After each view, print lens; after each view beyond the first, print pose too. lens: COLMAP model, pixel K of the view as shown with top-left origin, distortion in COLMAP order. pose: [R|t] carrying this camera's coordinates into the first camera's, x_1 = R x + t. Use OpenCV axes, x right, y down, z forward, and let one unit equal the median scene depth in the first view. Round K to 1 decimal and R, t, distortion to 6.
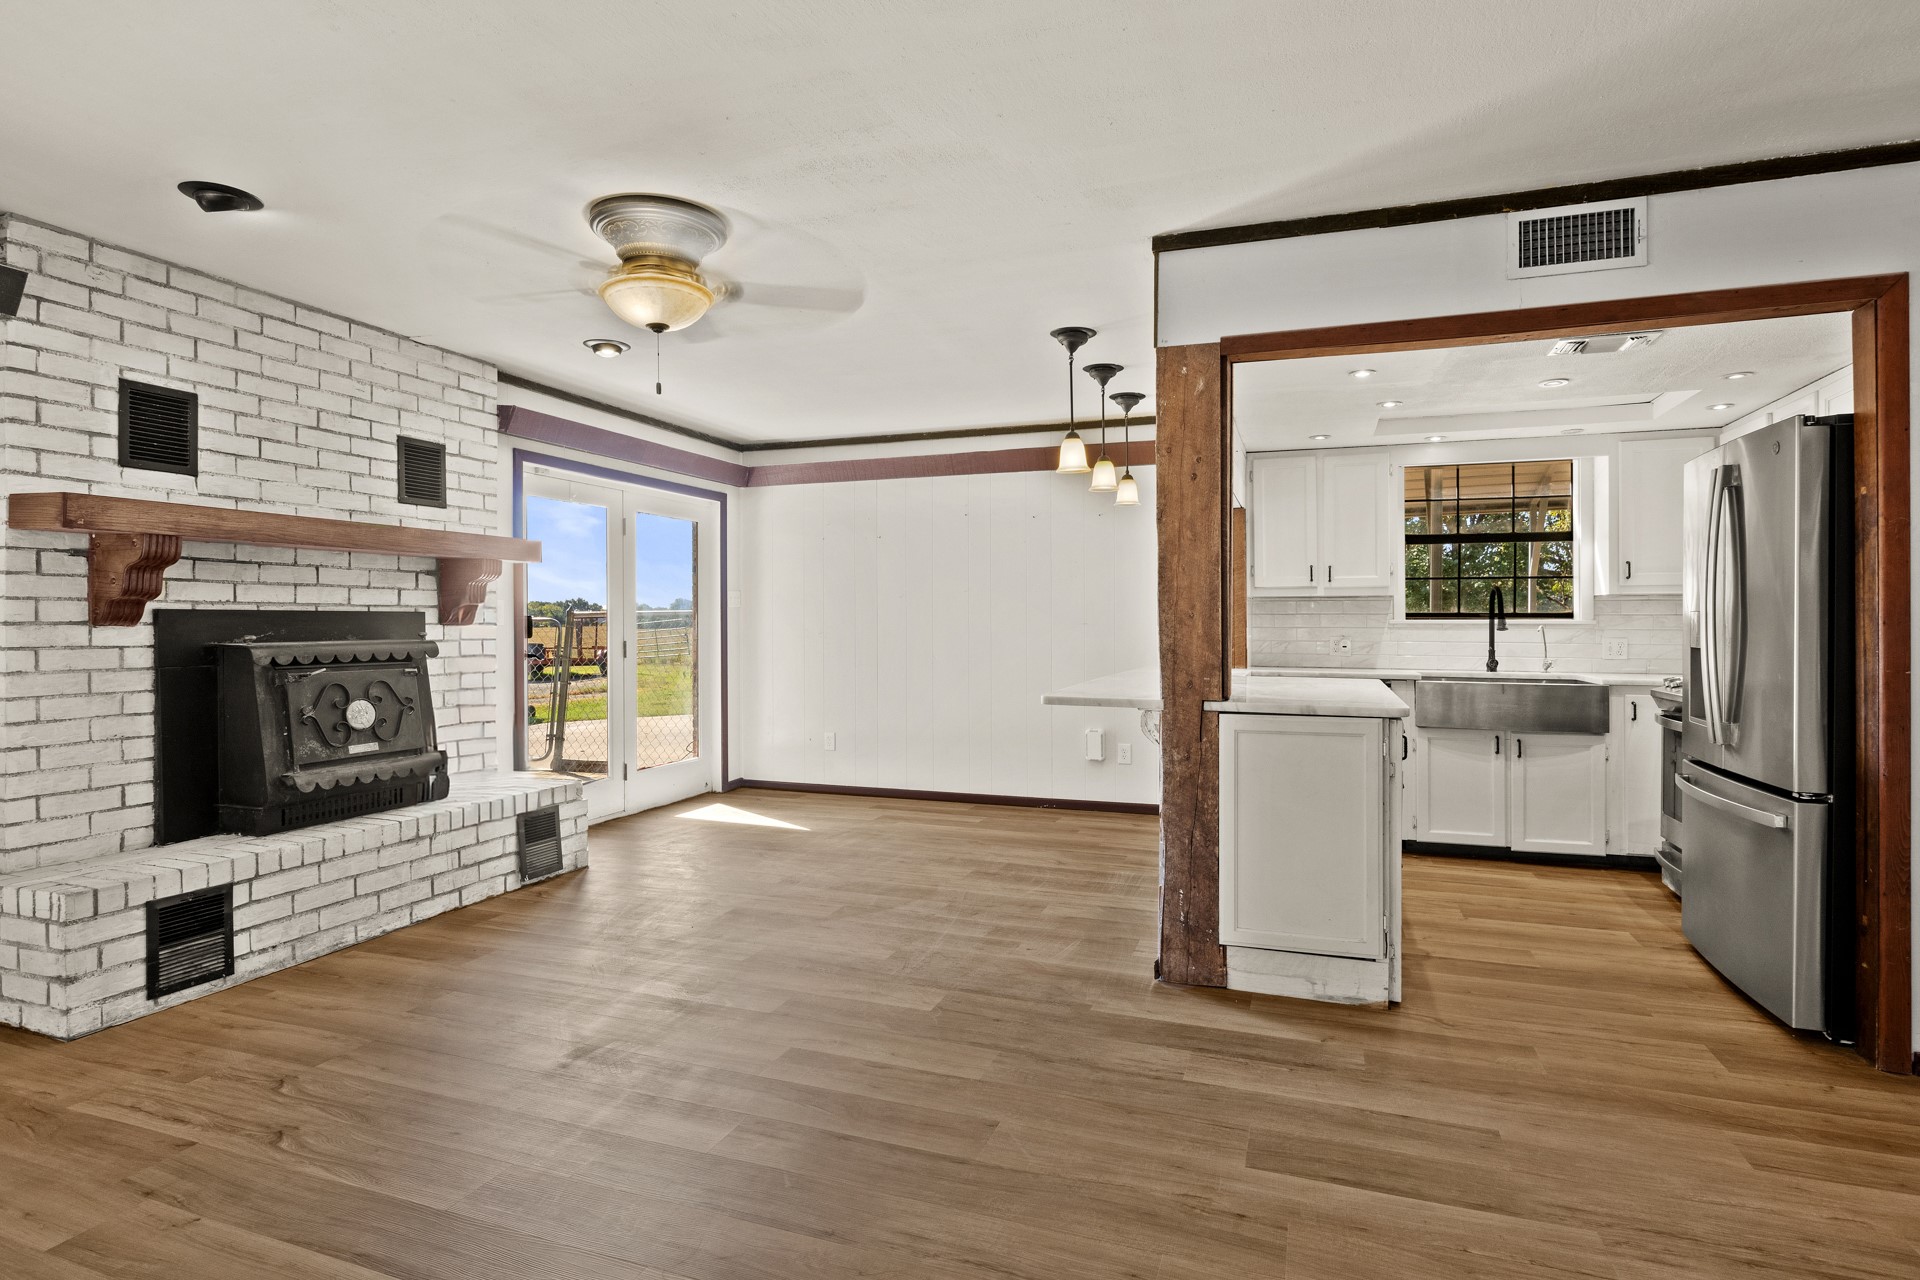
lens RADIAL K [[969.4, 0, 966.9], [0, 969.4, 620.9], [0, 0, 1]] dist [-0.005467, -0.002327]
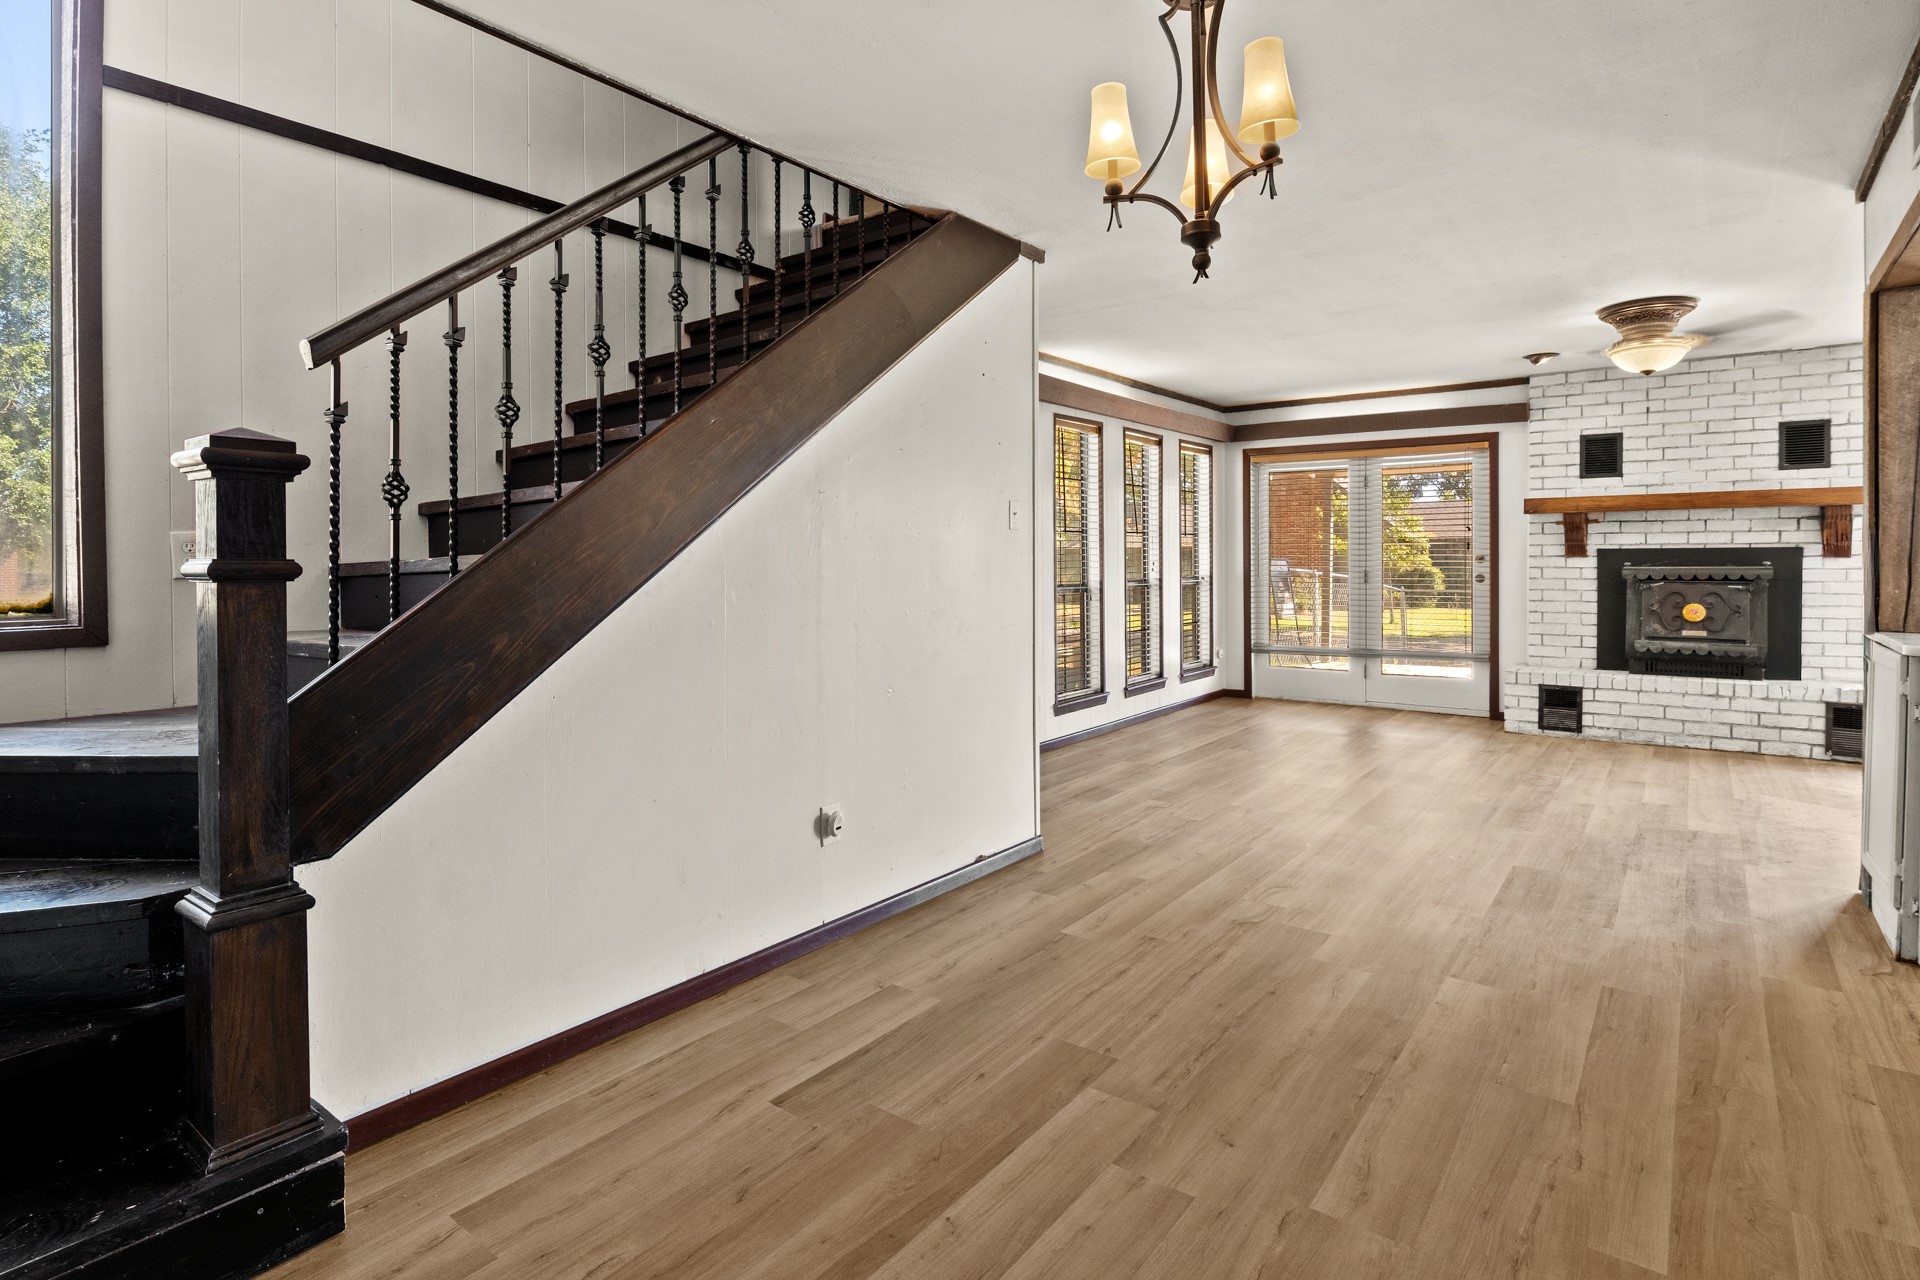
lens RADIAL K [[984.9, 0, 969.3], [0, 984.9, 575.5], [0, 0, 1]] dist [-0.005556, -0.000869]
pose [[-0.291410, 0.017987, -0.956429, 1.384279], [0.006098, 0.999838, 0.016946, 0.000577], [0.956579, -0.000894, -0.291472, 0.348392]]
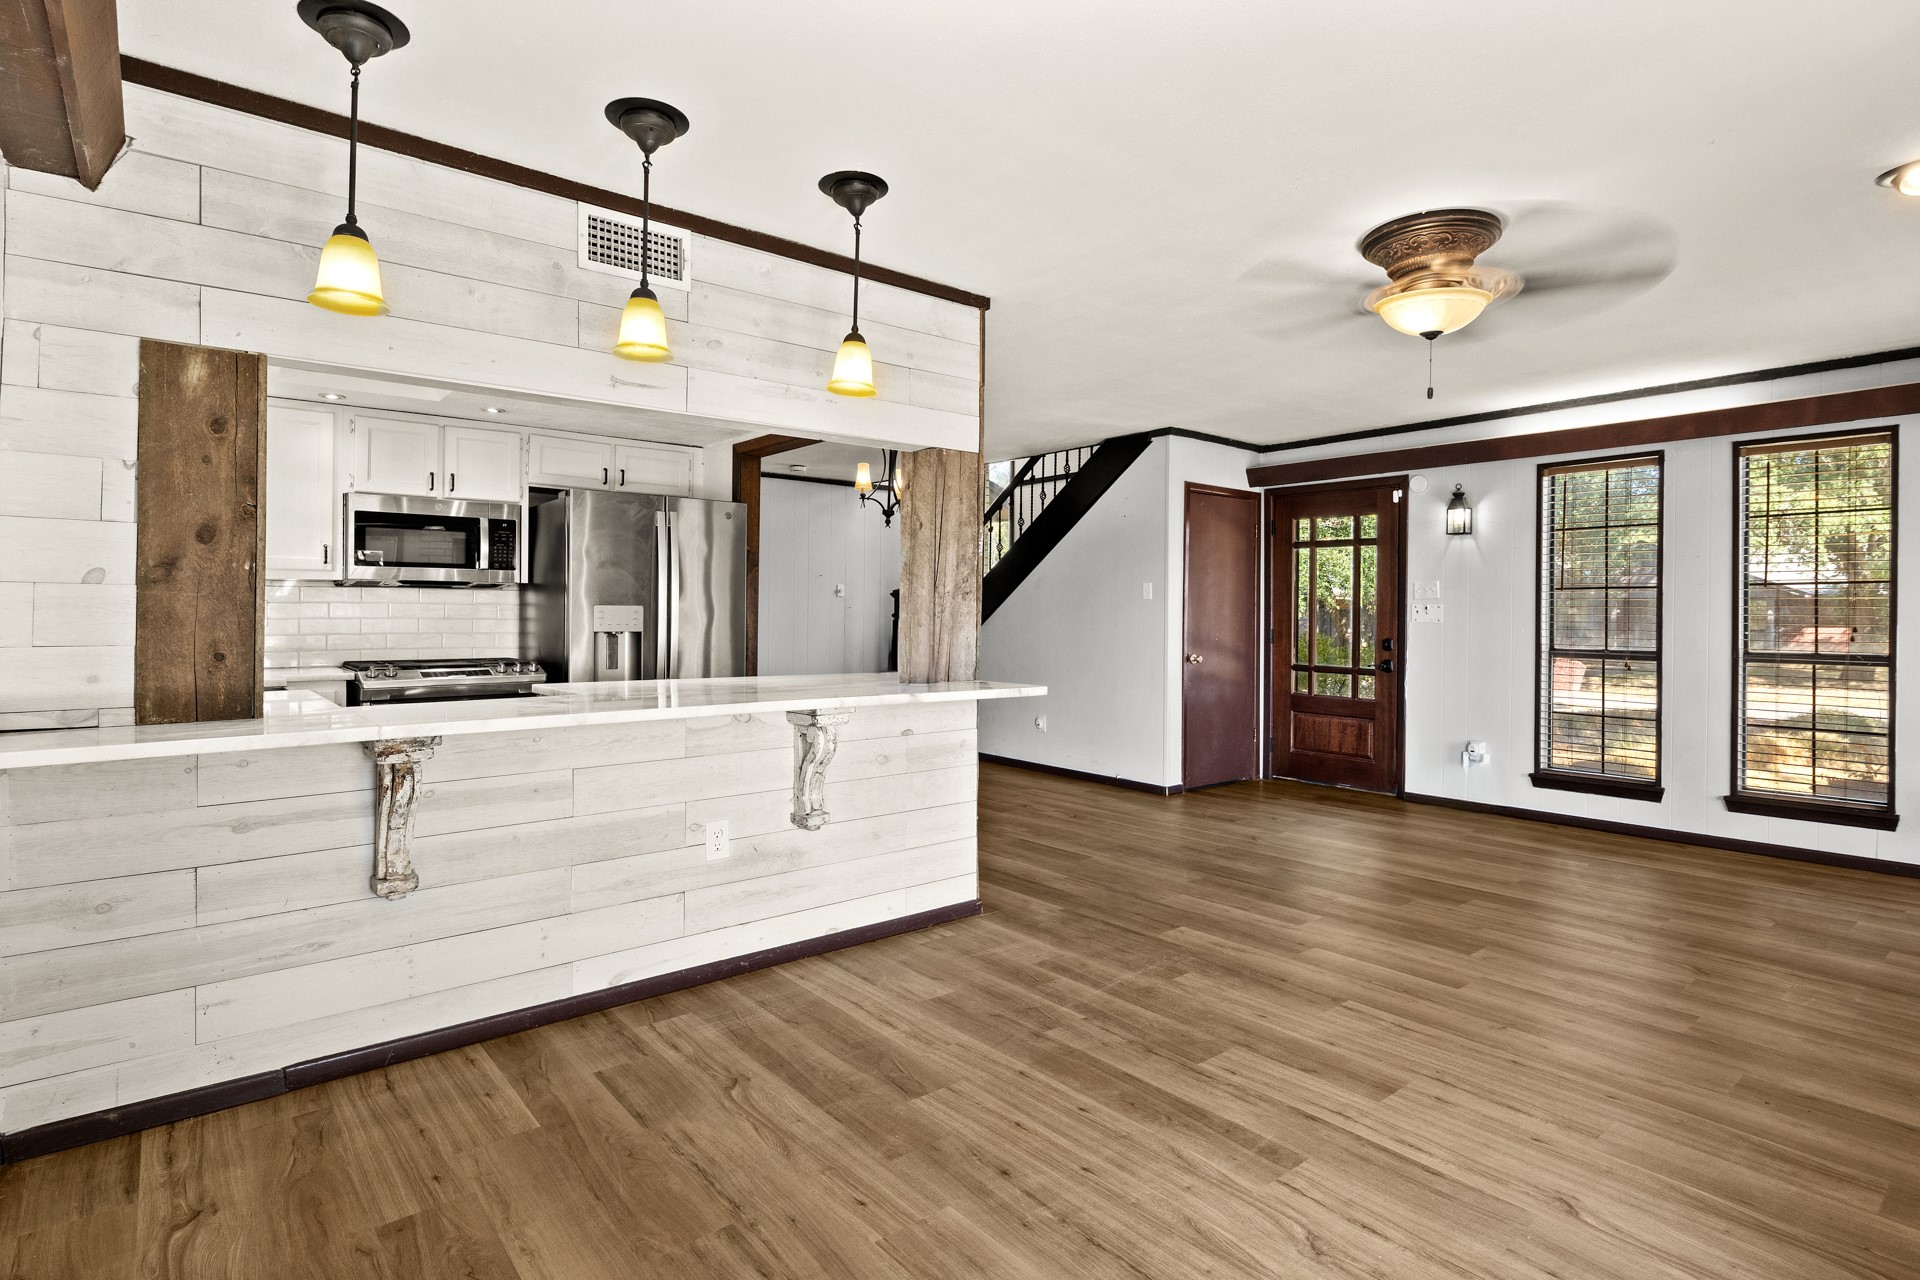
lens RADIAL K [[972.5, 0, 968.3], [0, 972.5, 608.4], [0, 0, 1]] dist [-0.006679, -0.000886]
pose [[-0.861656, -0.003434, 0.507481, -0.368025], [-0.007227, 0.999959, -0.005505, -0.000601], [-0.507441, -0.008411, -0.861645, 1.880443]]
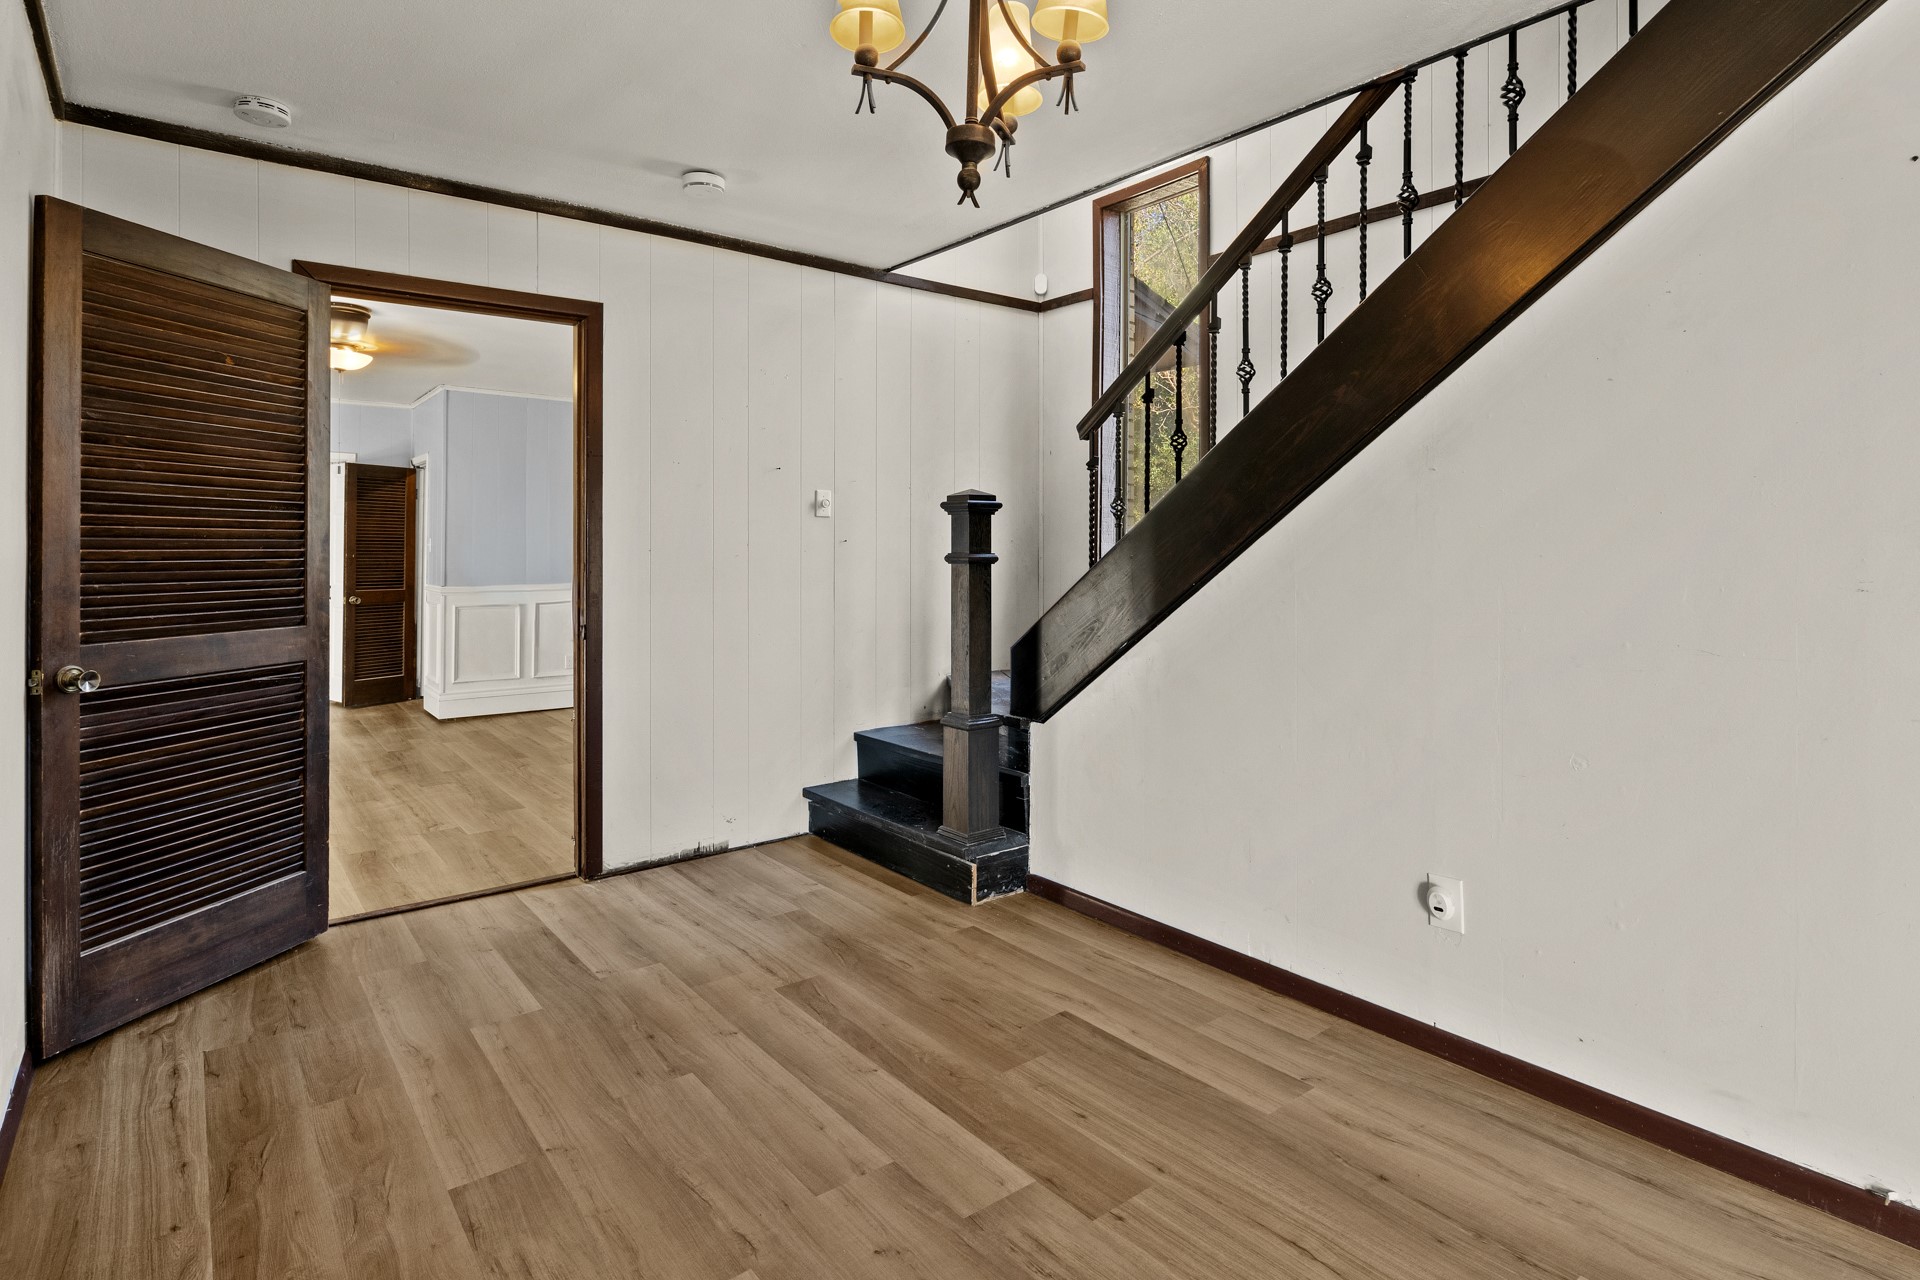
lens RADIAL K [[992.9, 0, 966.2], [0, 992.9, 553.6], [0, 0, 1]] dist [-0.005402, -0.001148]
pose [[-0.849517, -0.000215, 0.527561, 0.498115], [0.000581, 0.999999, 0.001344, -0.002164], [-0.527560, 0.001448, -0.849516, 0.720682]]
